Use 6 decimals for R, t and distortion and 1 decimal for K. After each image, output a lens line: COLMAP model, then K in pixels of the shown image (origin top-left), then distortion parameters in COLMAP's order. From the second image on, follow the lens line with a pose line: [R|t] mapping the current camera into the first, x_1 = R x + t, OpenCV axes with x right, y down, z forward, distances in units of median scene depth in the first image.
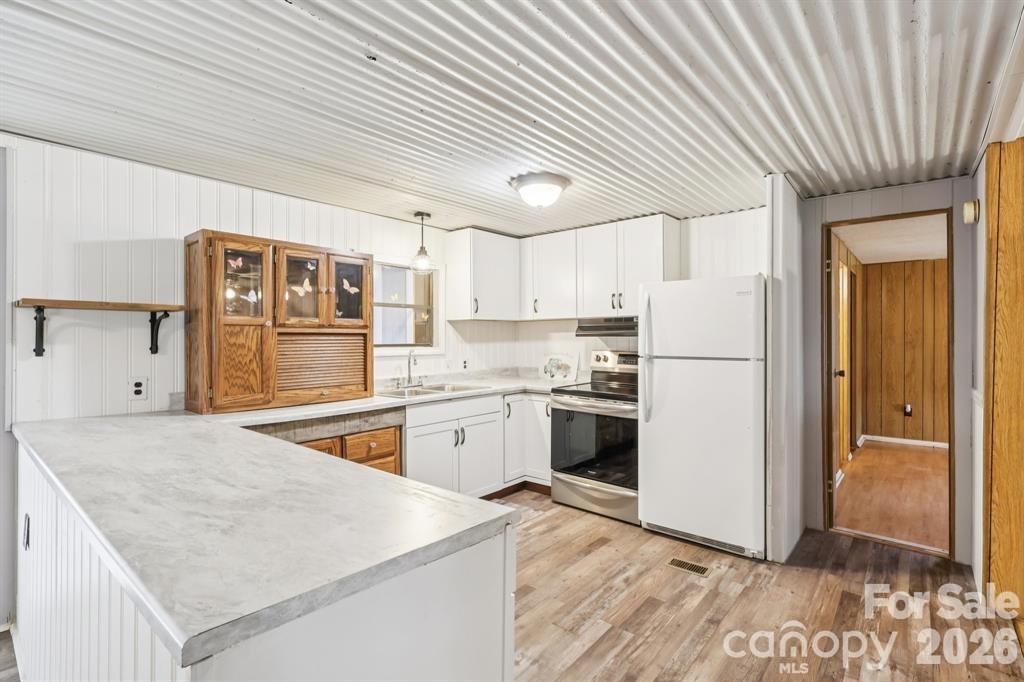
lens RADIAL K [[477.6, 0, 519.2], [0, 477.6, 339.0], [0, 0, 1]] dist [0.001313, -0.000420]
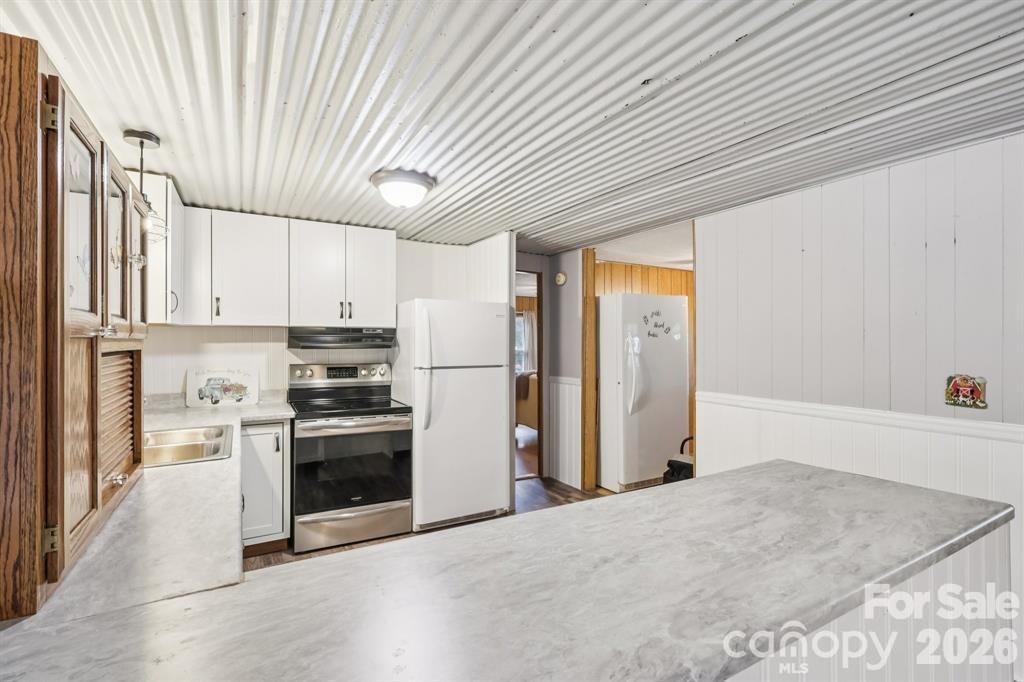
lens RADIAL K [[477.6, 0, 509.7], [0, 477.6, 342.5], [0, 0, 1]] dist [0.001313, -0.000420]
pose [[0.334782, 0.003676, 0.942288, -0.685085], [-0.001949, 0.999993, -0.003208, -0.017967], [-0.942294, -0.000763, 0.334787, 0.472780]]
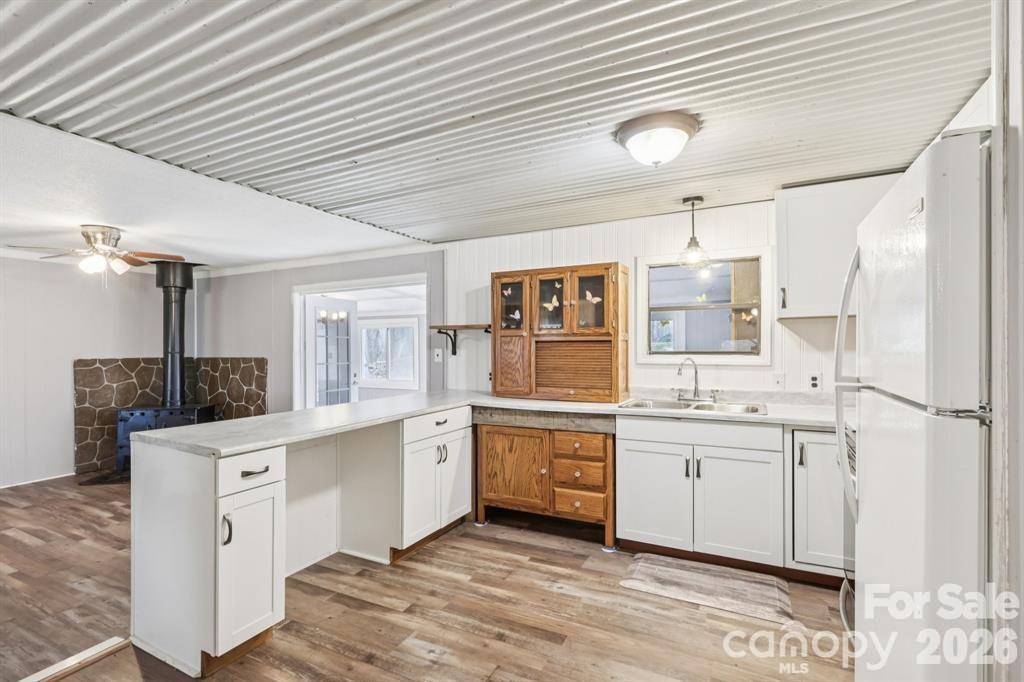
lens RADIAL K [[477.6, 0, 507.8], [0, 477.6, 350.1], [0, 0, 1]] dist [0.001313, -0.000420]
pose [[0.224009, 0.010019, -0.974536, 0.653330], [0.003385, 0.999933, 0.011058, -0.003135], [0.974581, -0.005776, 0.223960, 0.571615]]
